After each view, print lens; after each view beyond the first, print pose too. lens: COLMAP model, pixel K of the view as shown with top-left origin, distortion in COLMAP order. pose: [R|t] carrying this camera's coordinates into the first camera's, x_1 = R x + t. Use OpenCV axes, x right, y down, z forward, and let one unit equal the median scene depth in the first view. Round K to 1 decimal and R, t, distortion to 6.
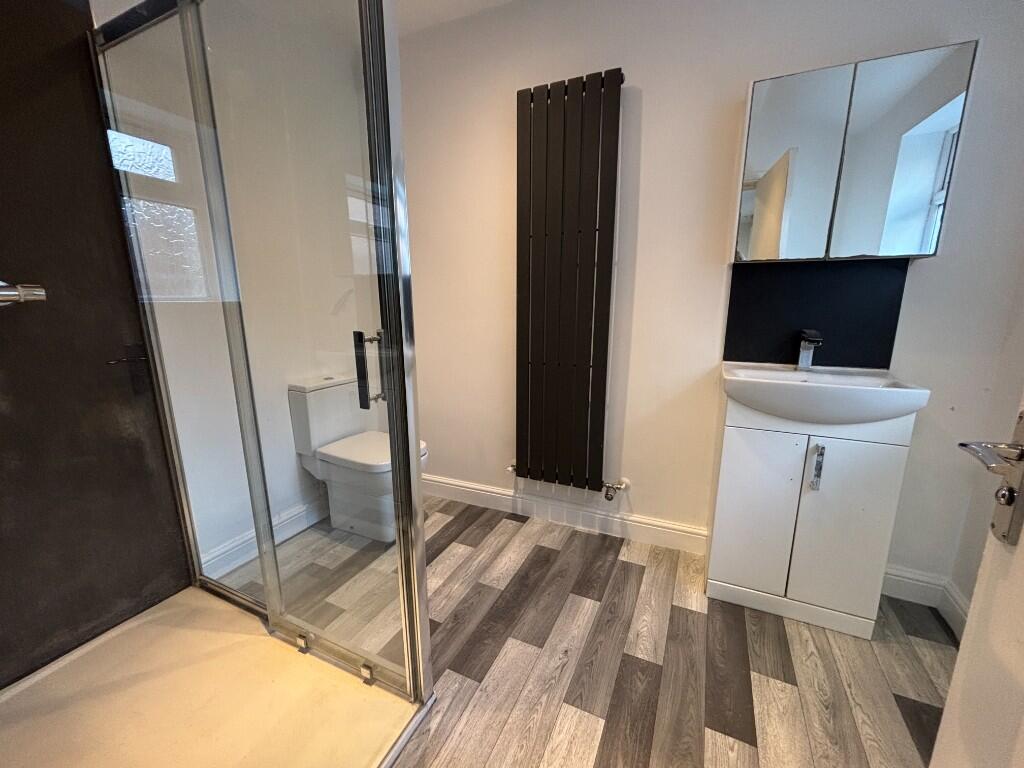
lens RADIAL K [[411.4, 0, 511.3], [0, 411.4, 387.6], [0, 0, 1]] dist [-0.000271, 0.000094]
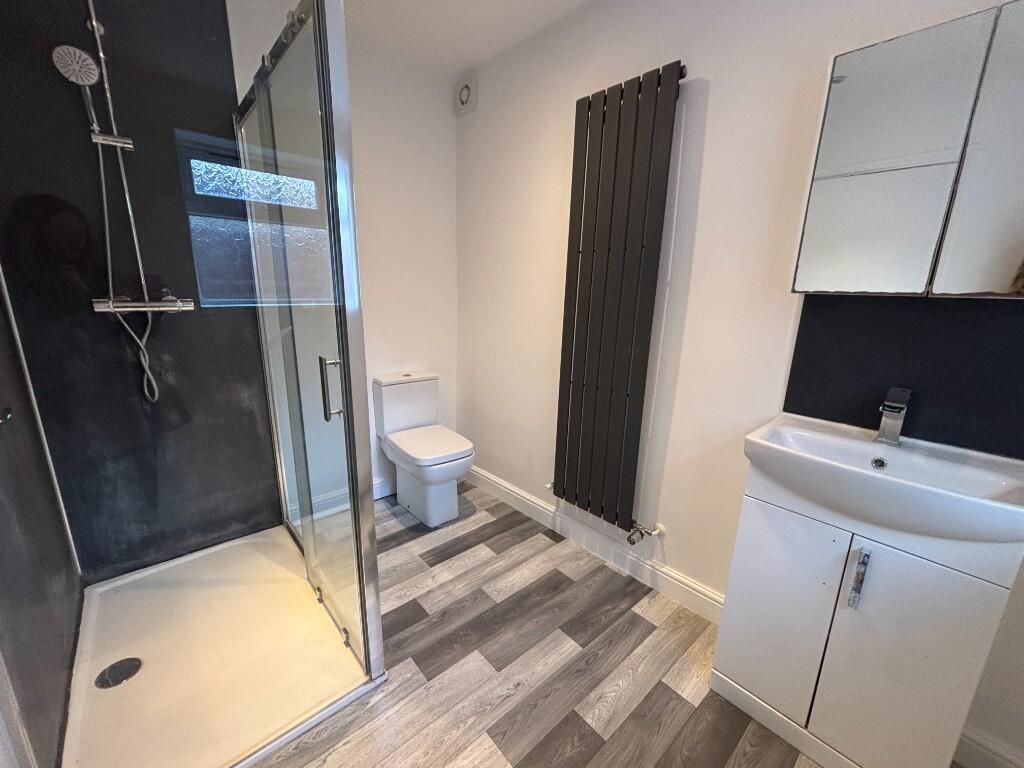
lens RADIAL K [[411.4, 0, 511.3], [0, 411.4, 387.6], [0, 0, 1]] dist [-0.000271, 0.000094]
pose [[0.917332, 0.118735, -0.380006, 0.345017], [-0.109760, 0.992926, 0.045284, -0.093975], [0.382695, 0.000170, 0.923875, 0.065876]]
